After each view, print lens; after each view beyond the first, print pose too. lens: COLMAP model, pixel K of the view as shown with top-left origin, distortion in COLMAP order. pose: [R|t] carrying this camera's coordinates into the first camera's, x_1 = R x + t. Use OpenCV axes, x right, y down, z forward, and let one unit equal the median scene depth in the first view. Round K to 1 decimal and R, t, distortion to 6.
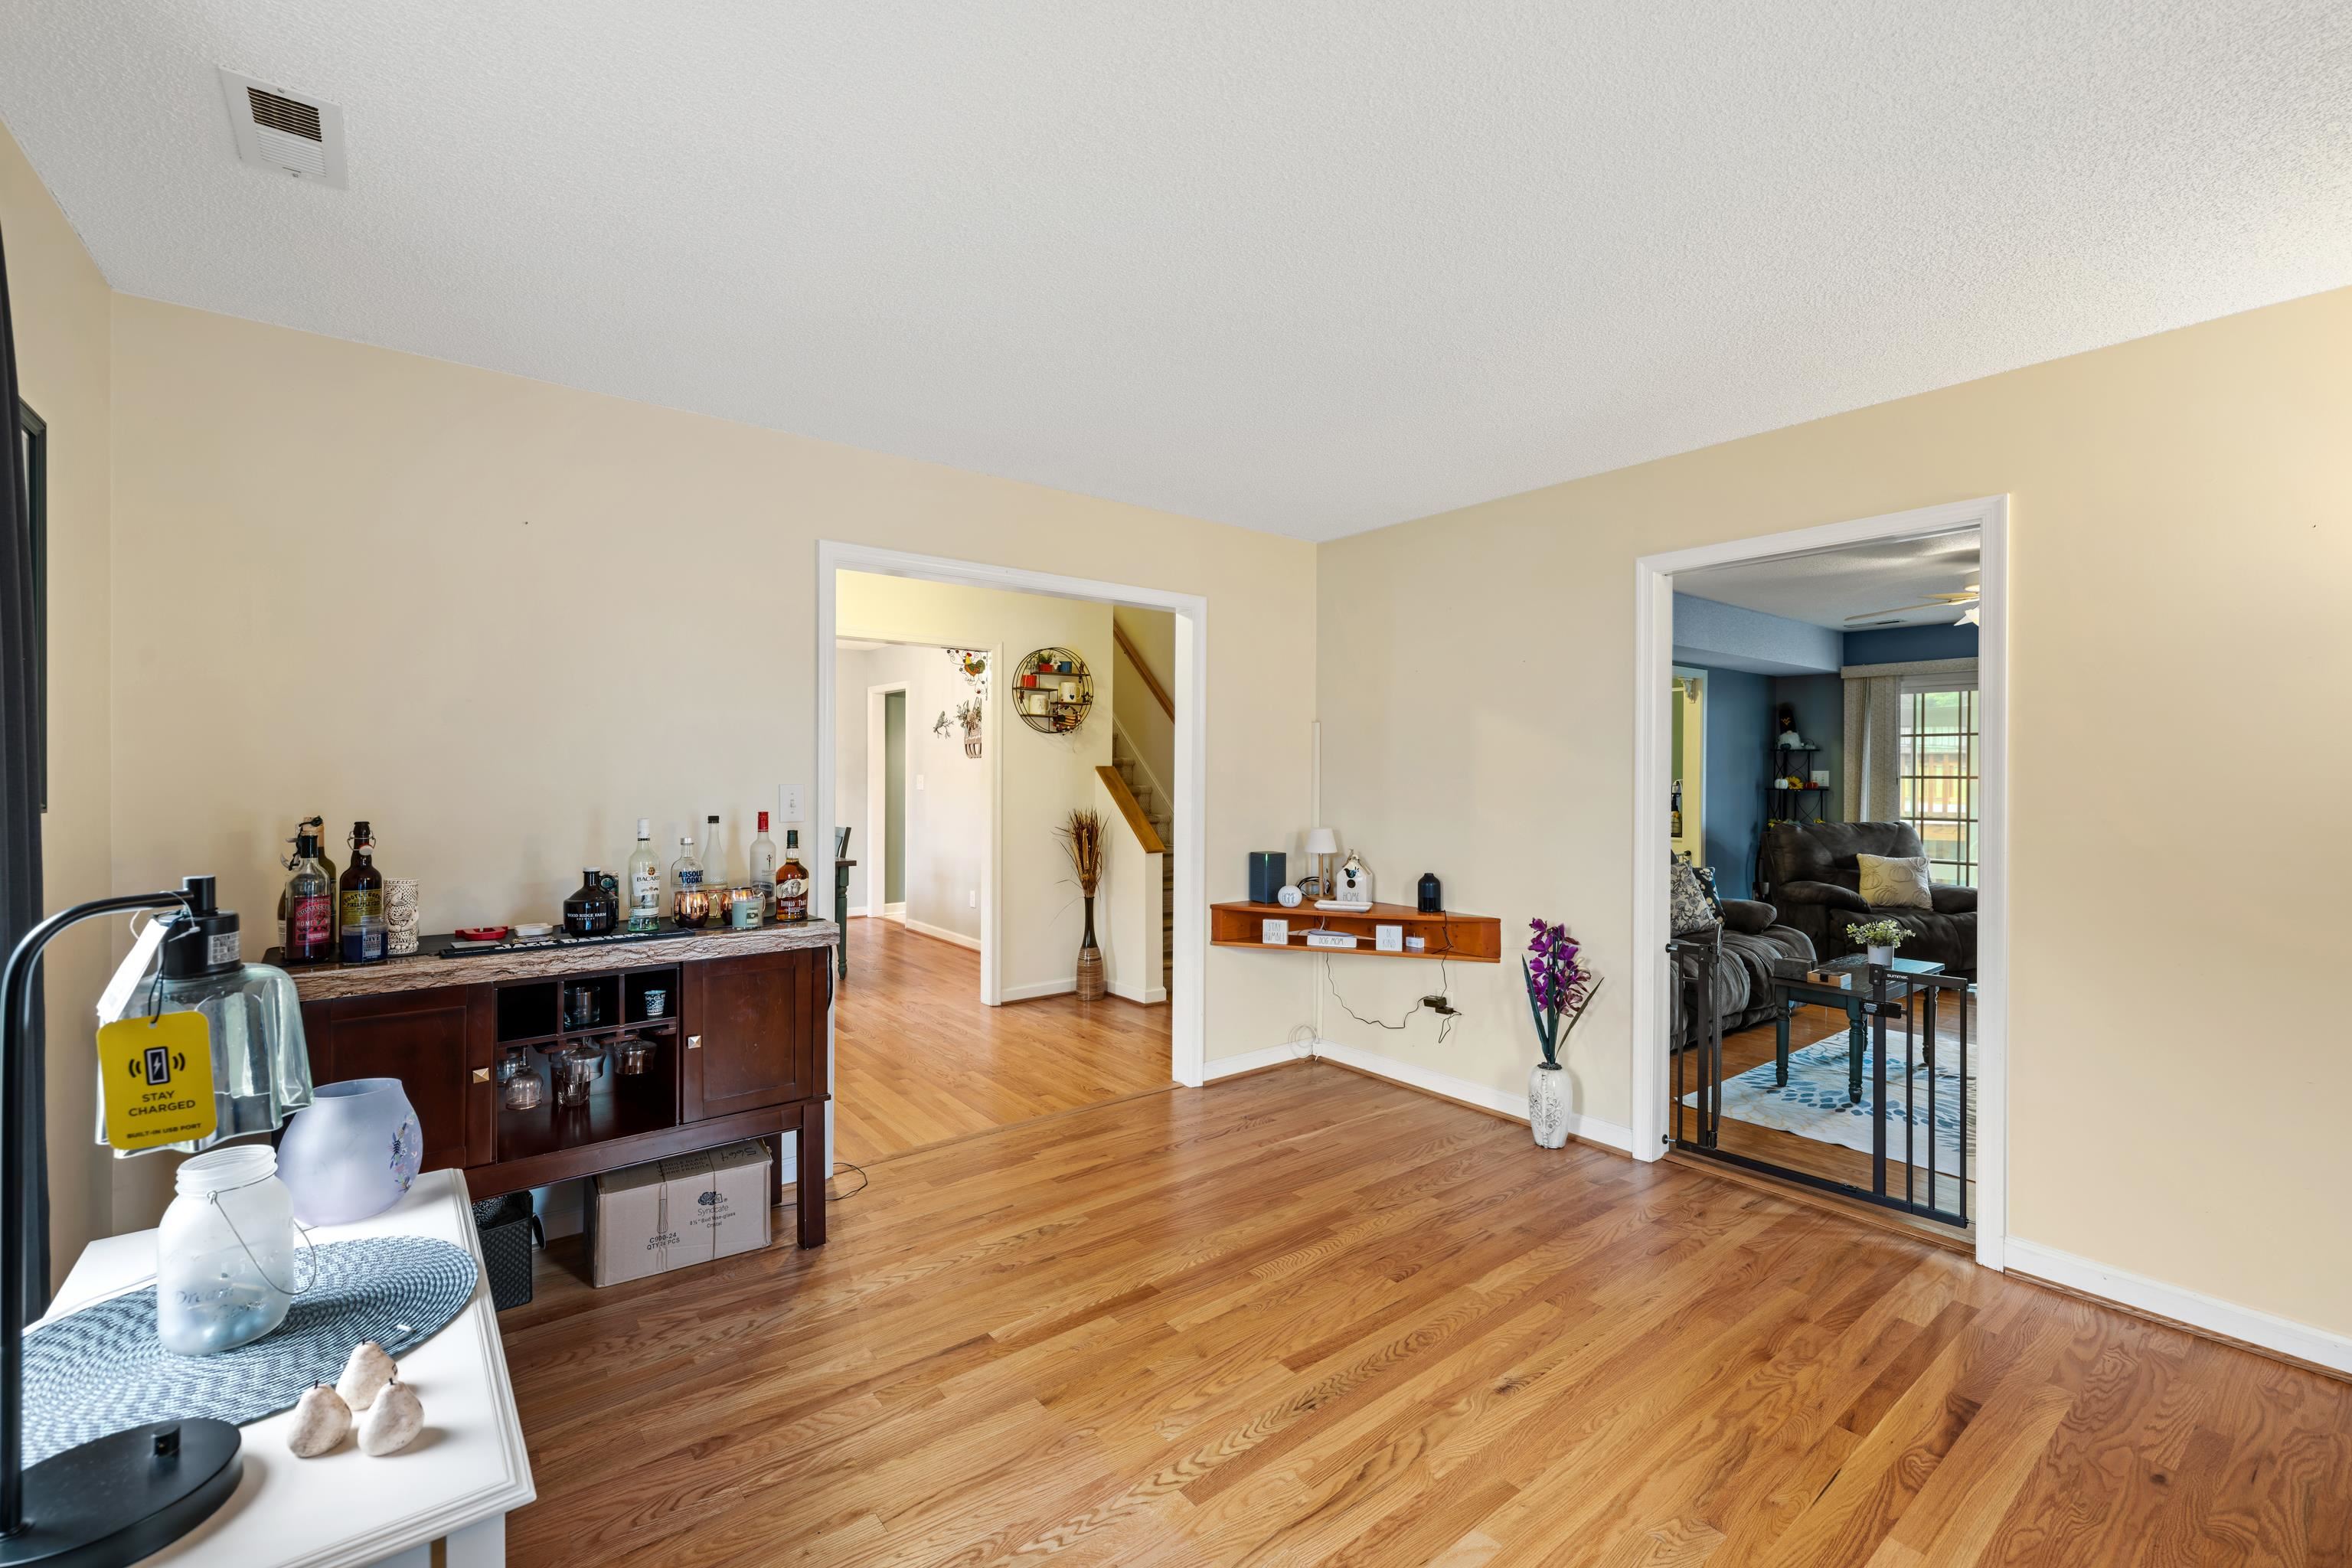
lens RADIAL K [[1008.0, 0, 1177.6], [0, 1008.0, 783.4], [0, 0, 1]] dist [0.000349, 0.000111]
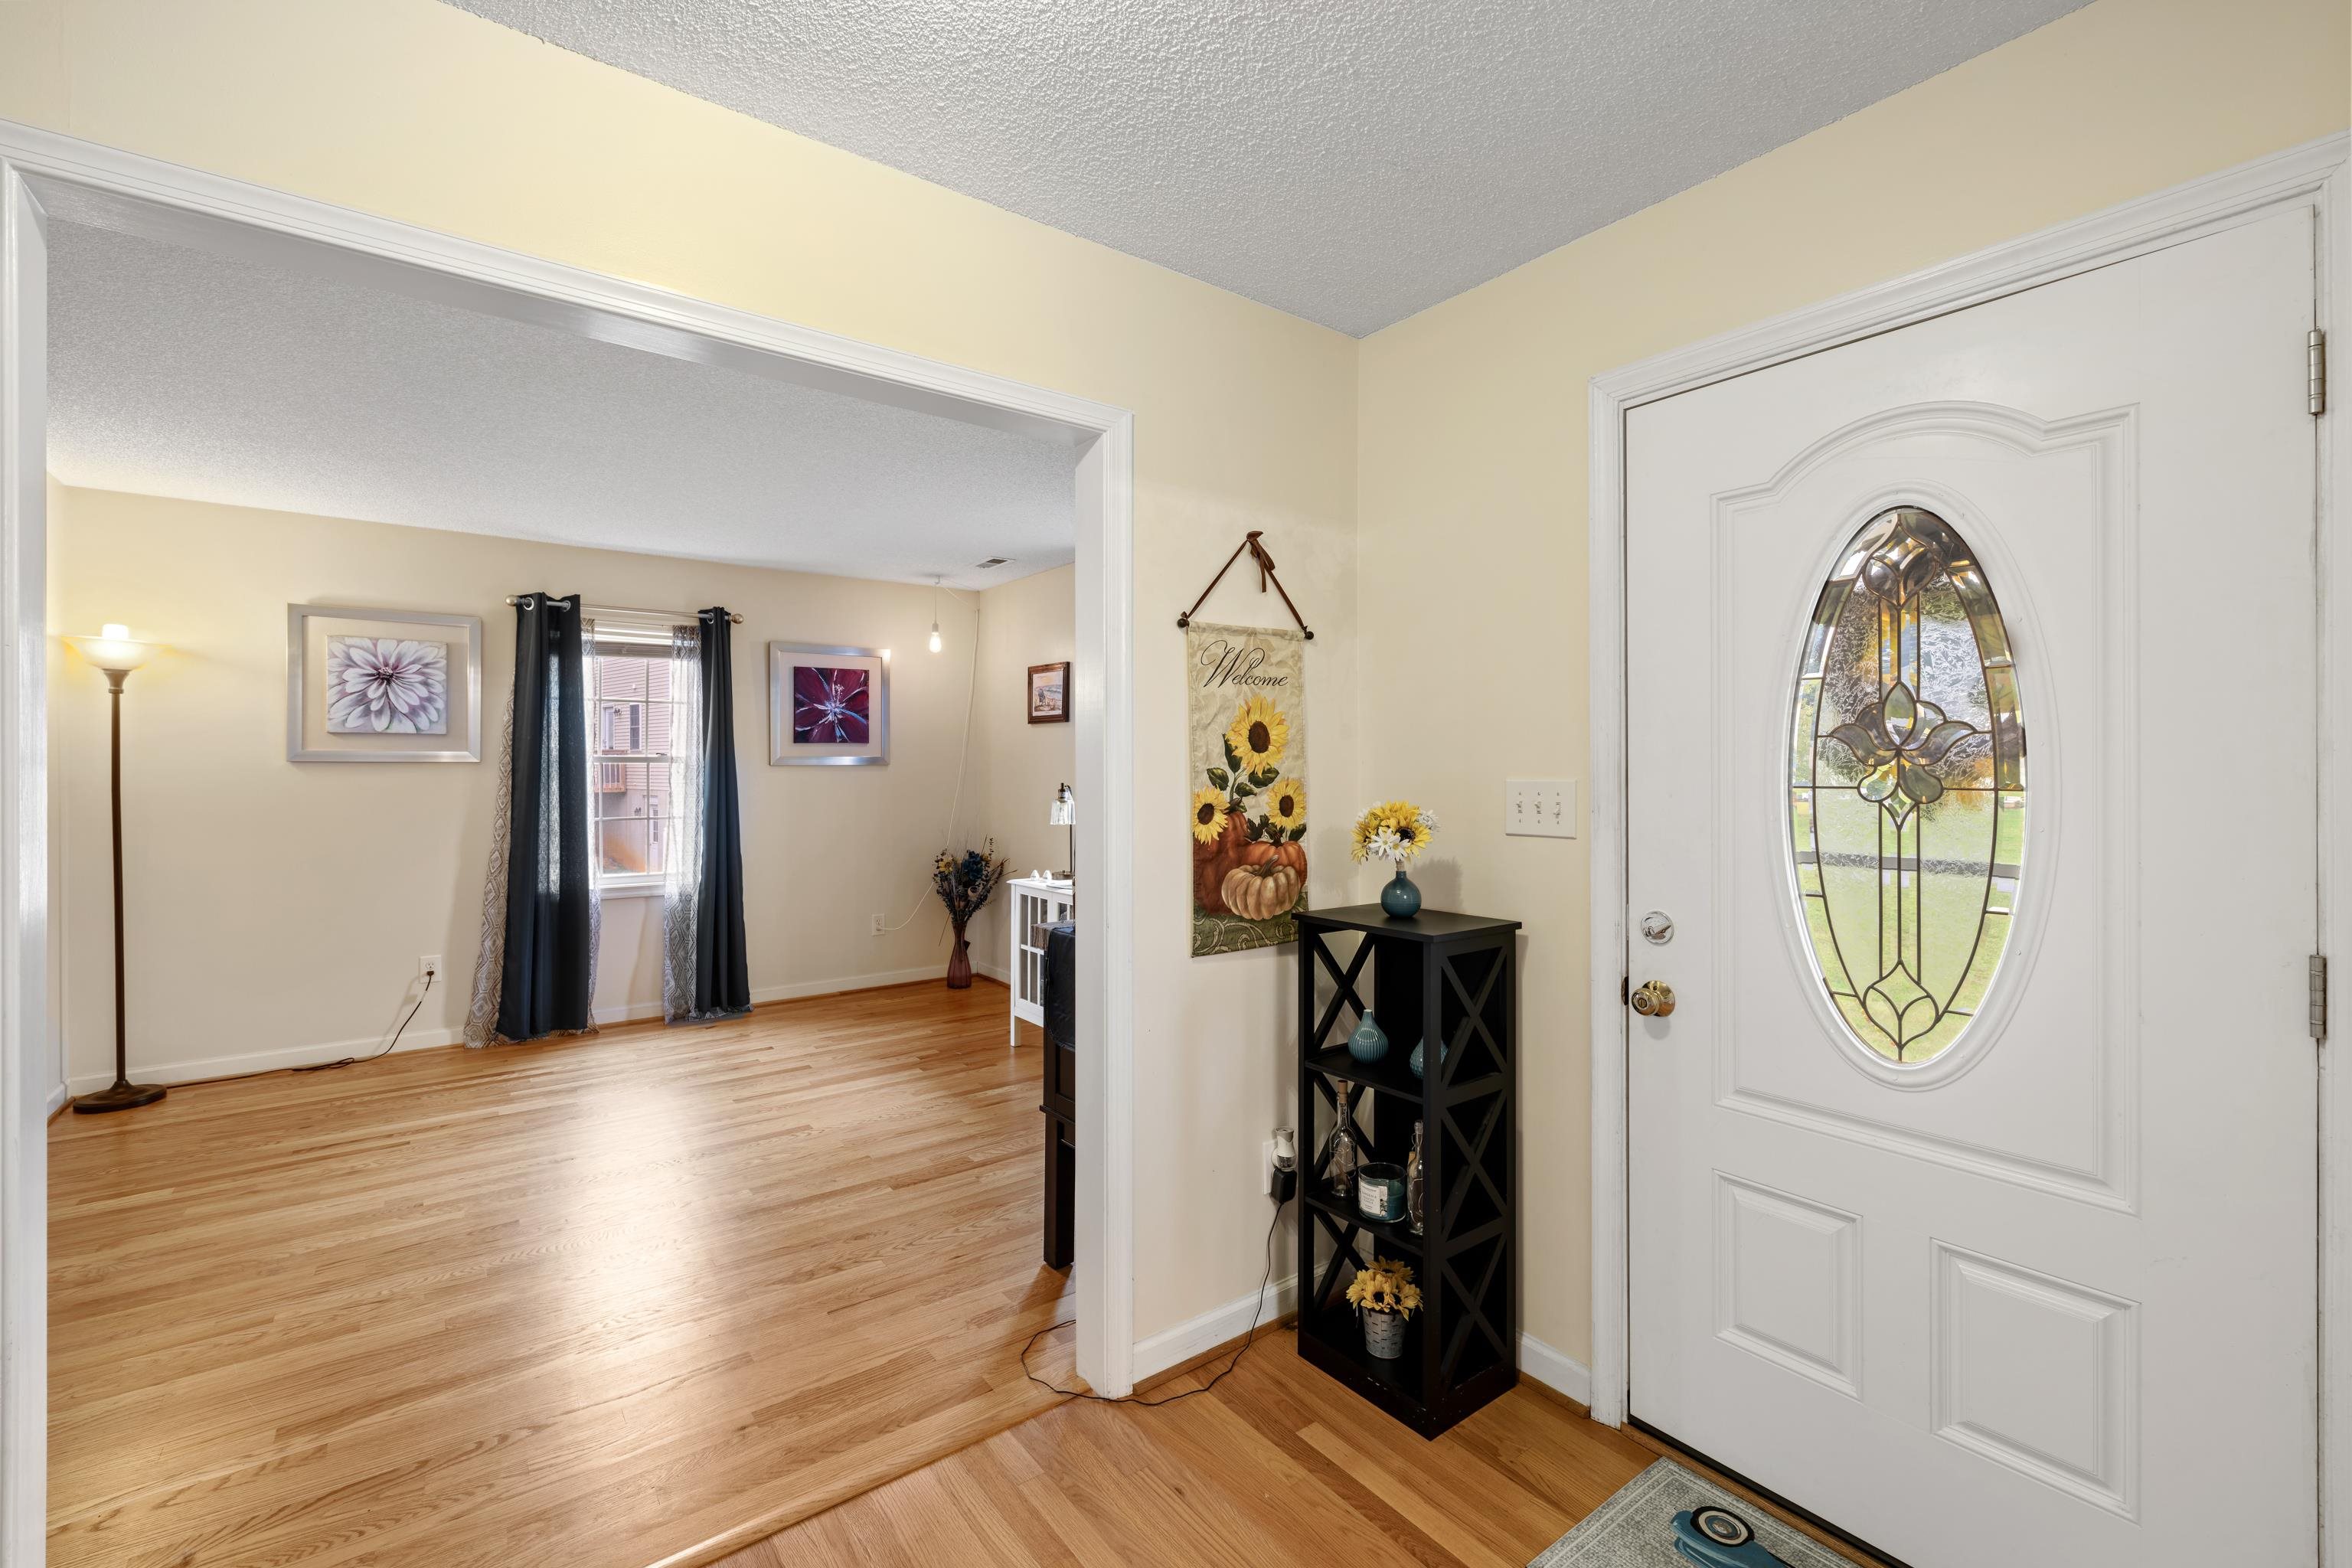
lens RADIAL K [[1008.0, 0, 1178.2], [0, 1008.0, 768.7], [0, 0, 1]] dist [0.000349, 0.000111]
pose [[-0.999877, -0.008661, 0.013038, -0.554189], [-0.008633, 0.999960, 0.002181, -0.012801], [-0.013057, 0.002068, -0.999913, 2.236222]]
